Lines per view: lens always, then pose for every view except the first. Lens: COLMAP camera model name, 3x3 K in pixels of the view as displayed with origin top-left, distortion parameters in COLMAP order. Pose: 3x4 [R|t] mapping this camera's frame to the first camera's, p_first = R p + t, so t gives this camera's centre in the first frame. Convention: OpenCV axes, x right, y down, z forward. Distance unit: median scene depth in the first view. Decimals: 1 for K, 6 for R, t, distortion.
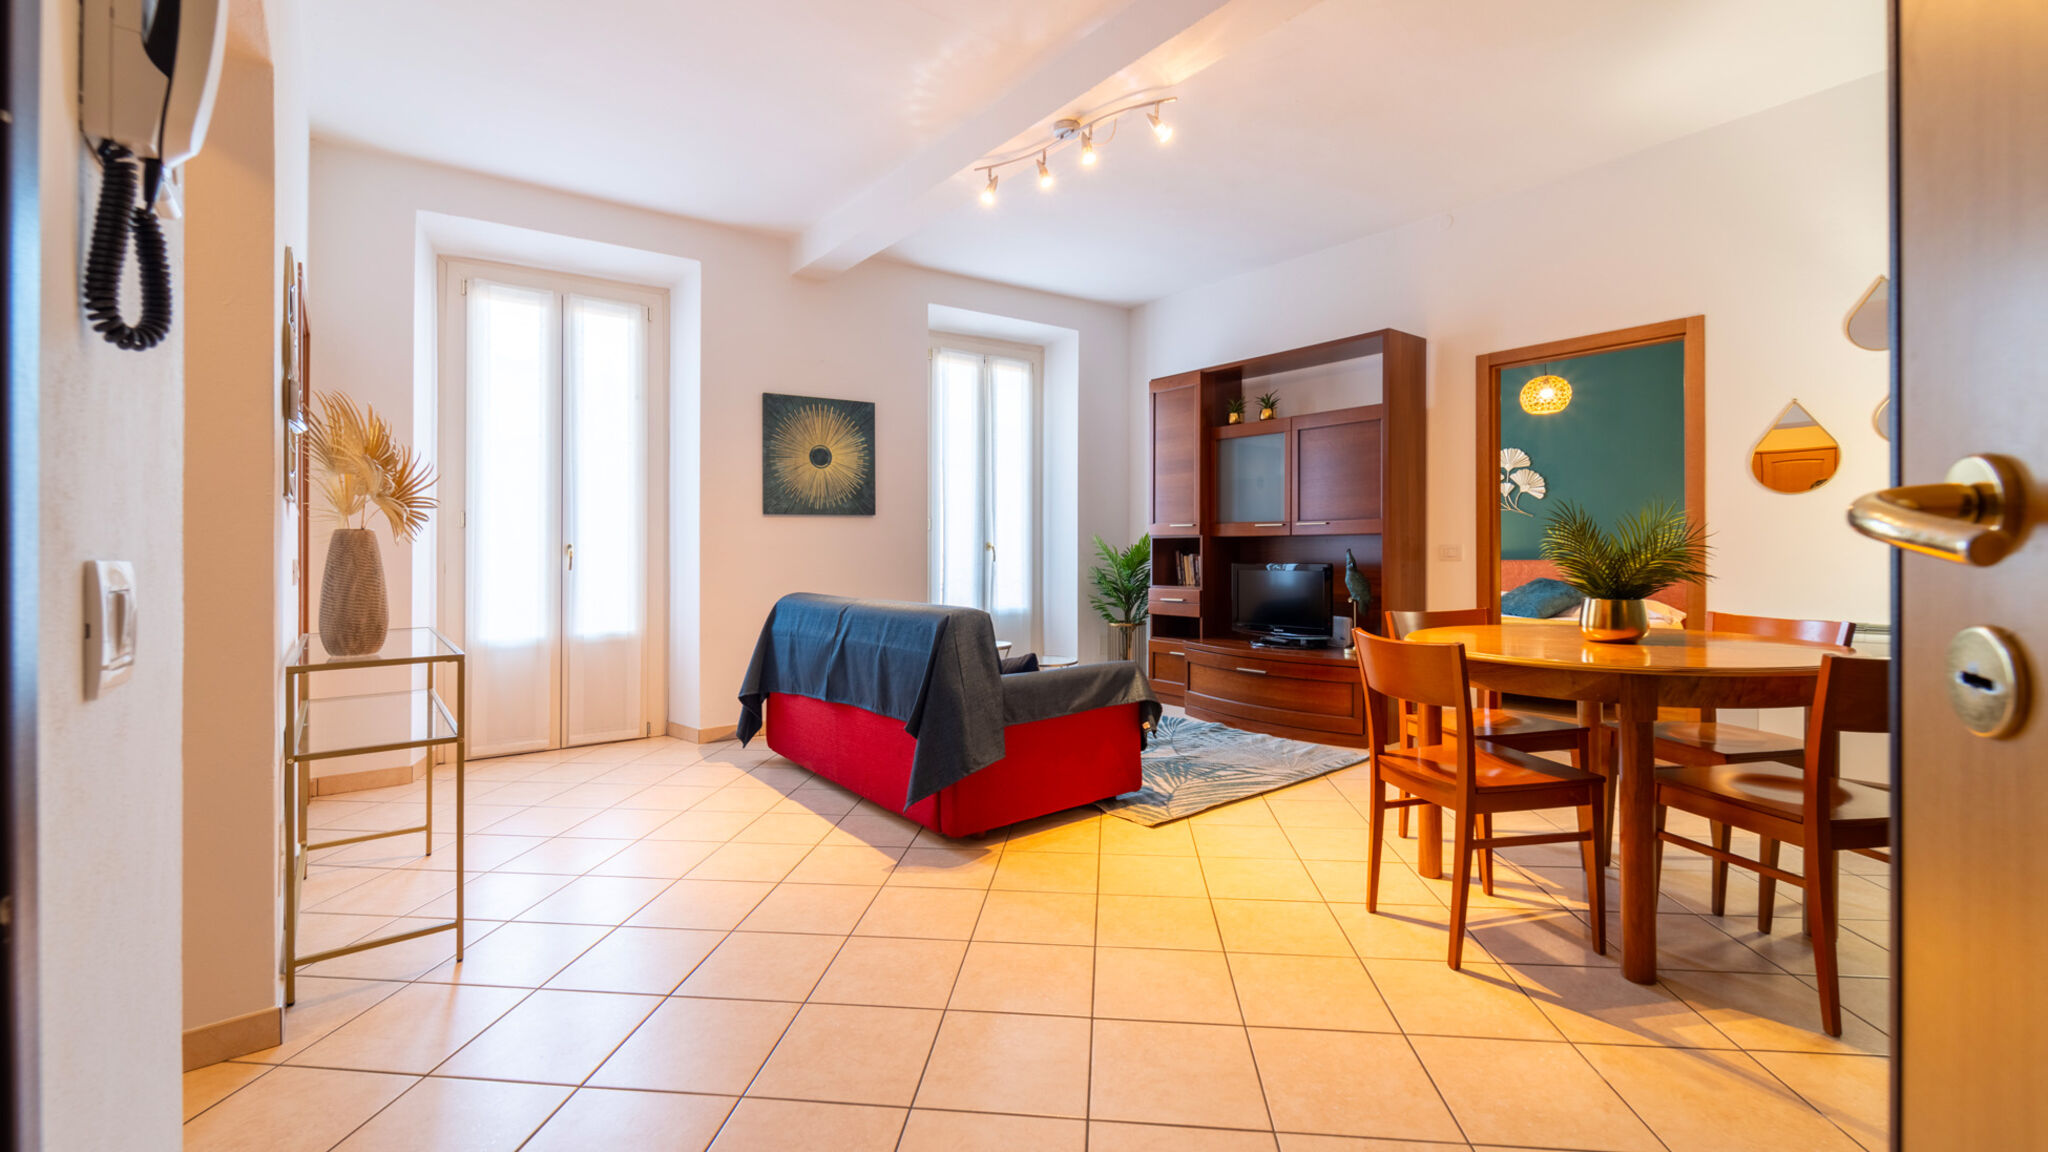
lens RADIAL K [[798.4, 0, 1020.8], [0, 798.4, 617.9], [0, 0, 1]] dist [0.000210, -0.000091]
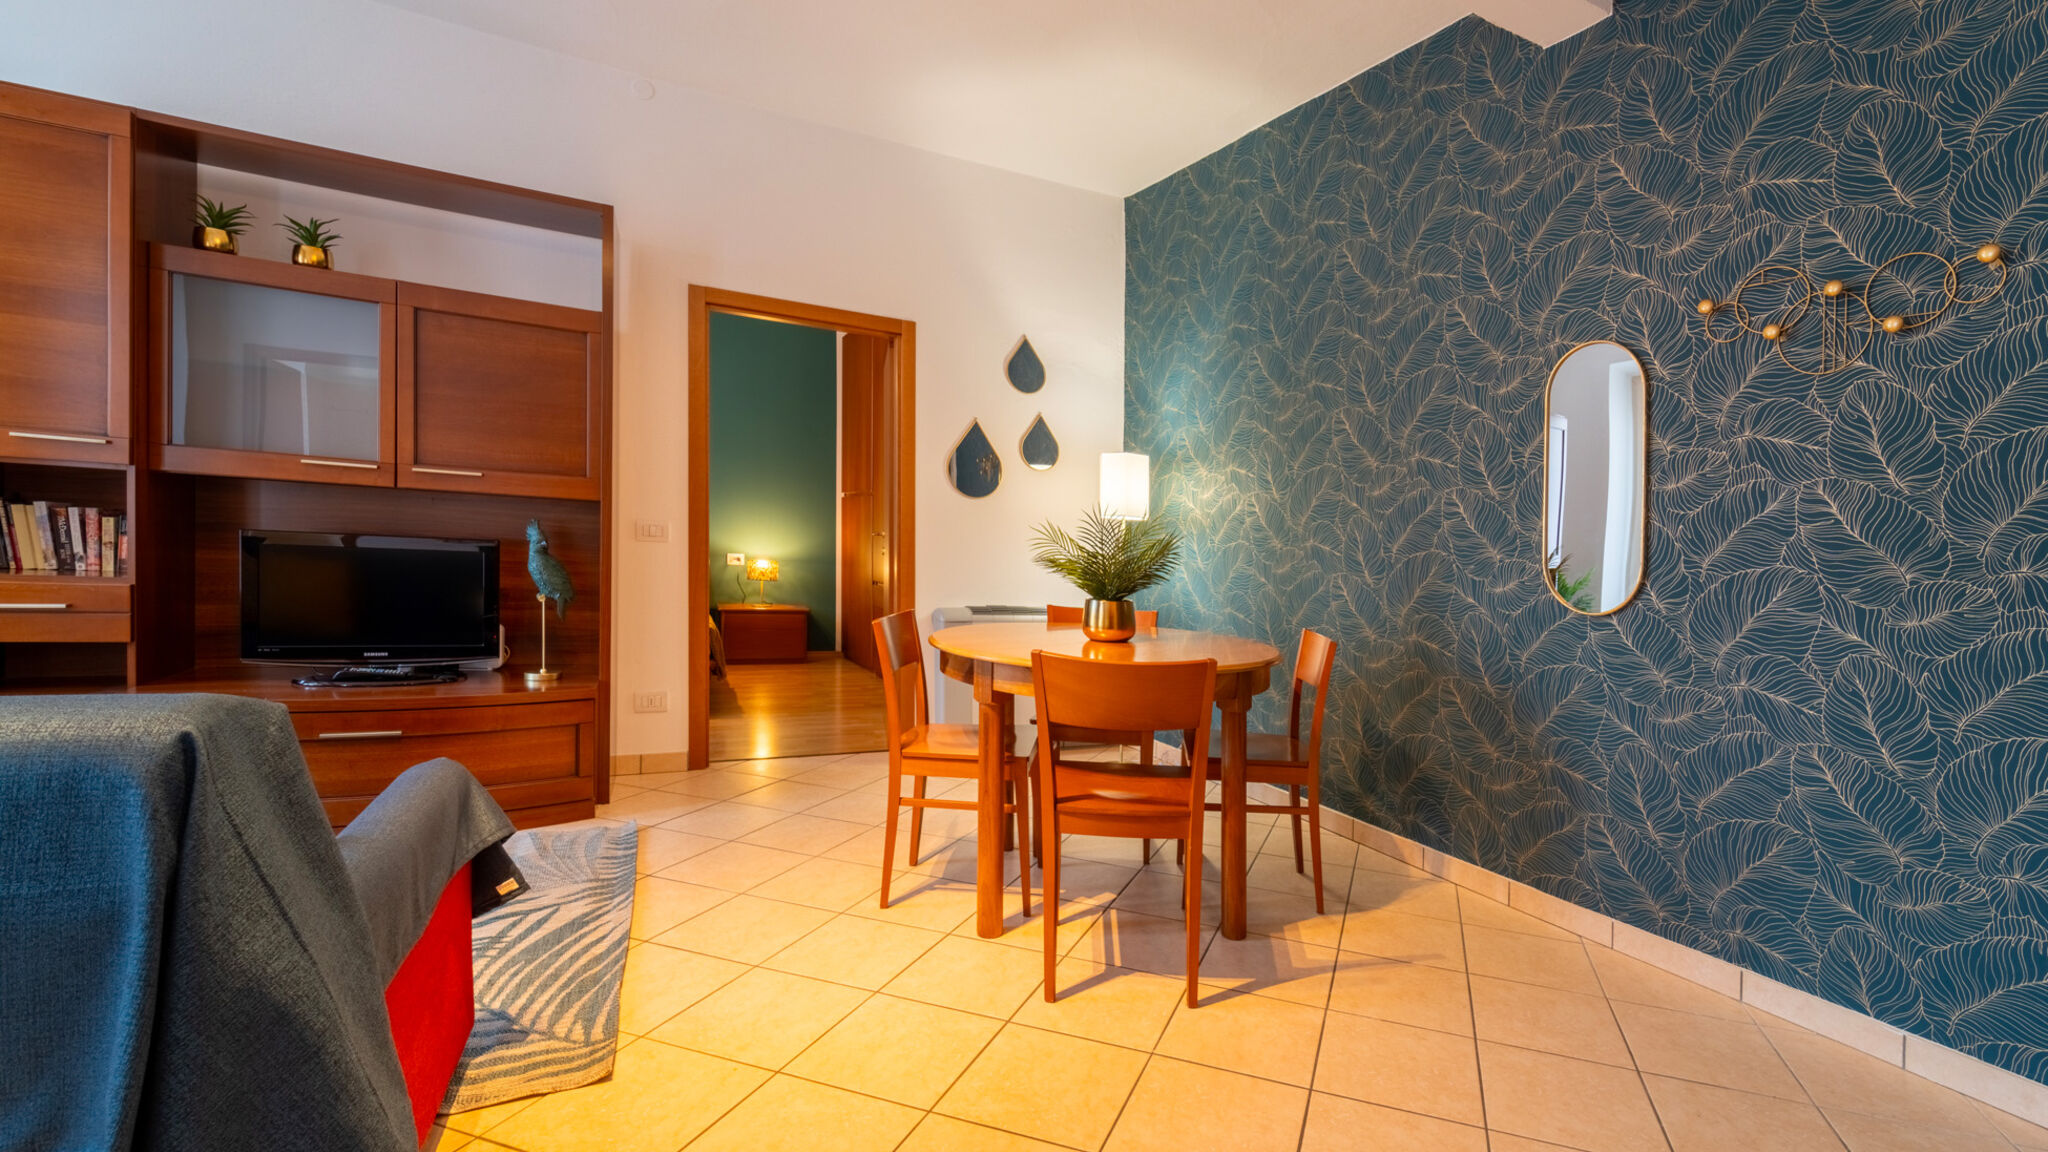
lens RADIAL K [[891.8, 0, 1154.5], [0, 891.8, 579.9], [0, 0, 1]] dist [-0.001912, -0.000517]
pose [[0.170540, -0.017108, 0.985202, -0.201714], [0.025834, 0.999583, 0.012886, -0.031150], [-0.985012, 0.023254, 0.170911, 0.360952]]
